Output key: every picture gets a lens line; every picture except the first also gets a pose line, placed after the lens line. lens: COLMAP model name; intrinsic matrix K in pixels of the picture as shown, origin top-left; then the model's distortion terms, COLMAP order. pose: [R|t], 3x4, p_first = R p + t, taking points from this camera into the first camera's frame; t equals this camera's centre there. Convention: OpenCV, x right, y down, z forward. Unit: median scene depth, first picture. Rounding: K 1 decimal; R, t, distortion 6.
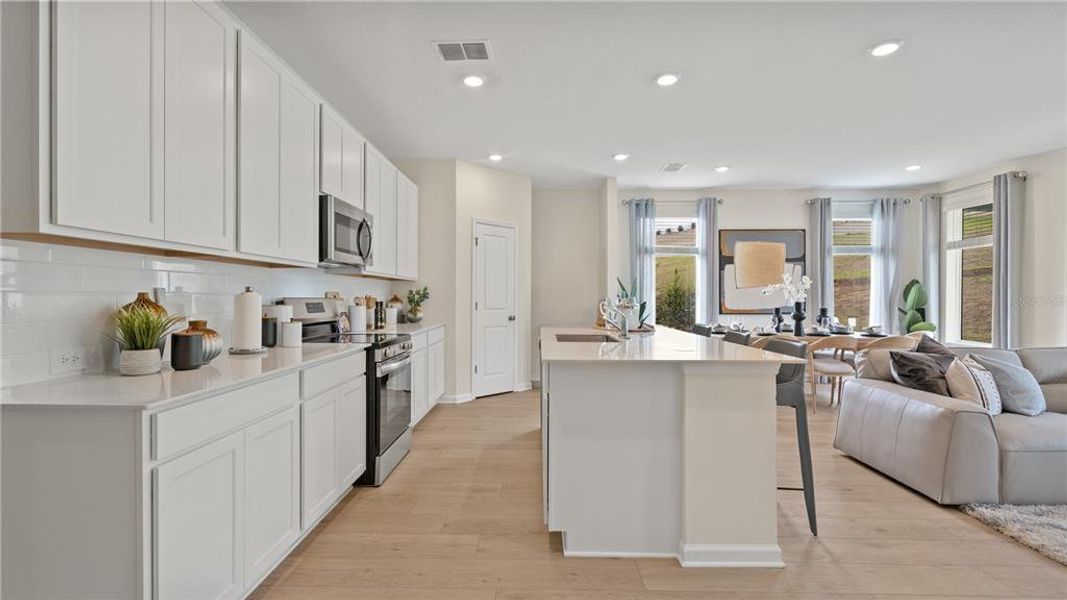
lens RADIAL K [[491.8, 0, 532.3], [0, 491.8, 299.6], [0, 0, 1]] dist [-0.001511, -0.000116]
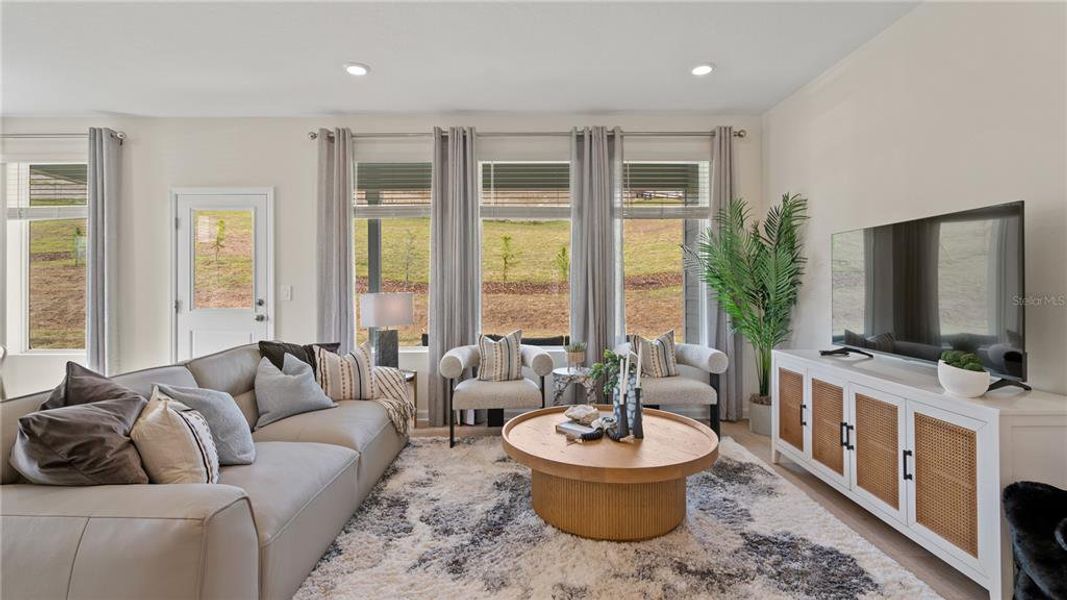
lens RADIAL K [[491.8, 0, 529.5], [0, 491.8, 283.6], [0, 0, 1]] dist [-0.001511, -0.000116]
pose [[-0.020260, 0.002260, 0.999792, 0.185178], [0.010458, 0.999943, -0.002049, -0.004011], [-0.999740, 0.010414, -0.020282, 0.357162]]
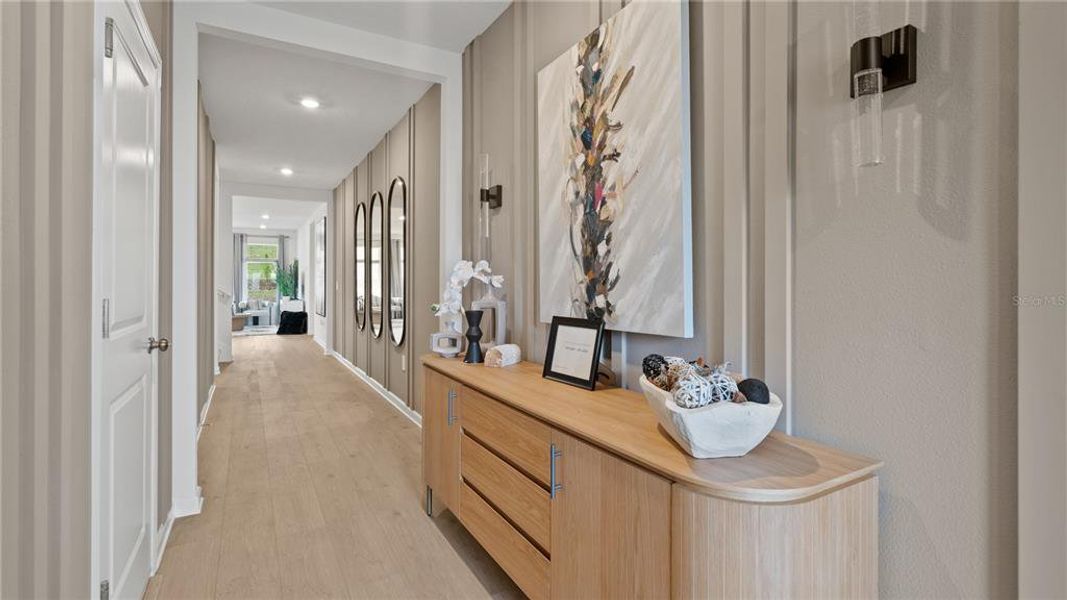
lens RADIAL K [[491.8, 0, 528.4], [0, 491.8, 290.0], [0, 0, 1]] dist [-0.001511, -0.000116]
pose [[-0.507502, -0.002161, 0.861648, -2.064251], [-0.000322, 0.999997, 0.002318, 0.030957], [-0.861650, 0.000899, -0.507501, 0.213859]]
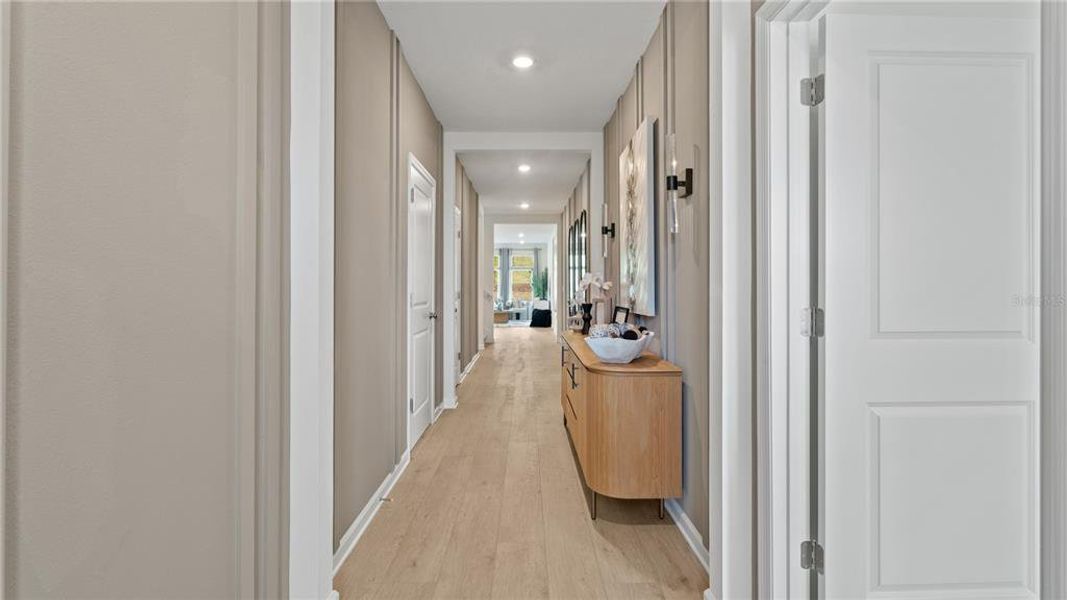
lens RADIAL K [[491.8, 0, 538.1], [0, 491.8, 294.4], [0, 0, 1]] dist [-0.001511, -0.000116]
pose [[-0.039690, -0.006139, 0.999193, -2.413020], [-0.001814, 0.999980, 0.006072, 0.032904], [-0.999210, -0.001571, -0.039701, 0.127963]]
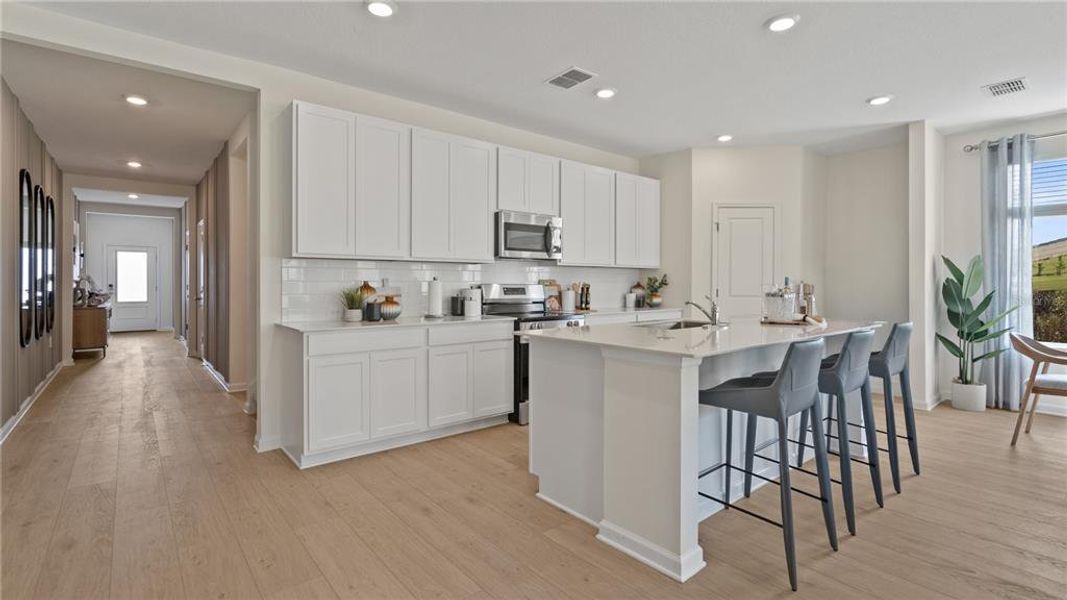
lens RADIAL K [[491.8, 0, 521.7], [0, 491.8, 286.2], [0, 0, 1]] dist [-0.001511, -0.000116]
pose [[0.641979, 0.002128, -0.766719, 0.407843], [-0.003705, 0.999993, -0.000327, 0.001736], [0.766713, 0.003050, 0.641983, 0.080108]]
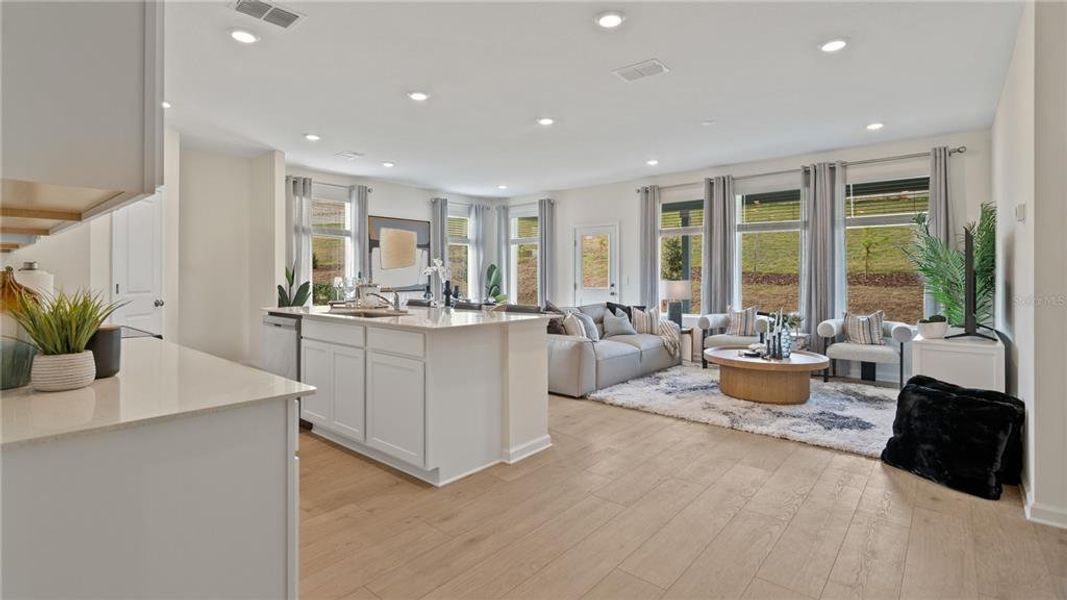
lens RADIAL K [[491.8, 0, 535.0], [0, 491.8, 277.8], [0, 0, 1]] dist [-0.001511, -0.000116]
pose [[0.632077, -0.002661, 0.774901, -0.311871], [0.004243, 0.999991, -0.000027, -0.001011], [-0.774894, 0.003305, 0.632083, 0.013387]]
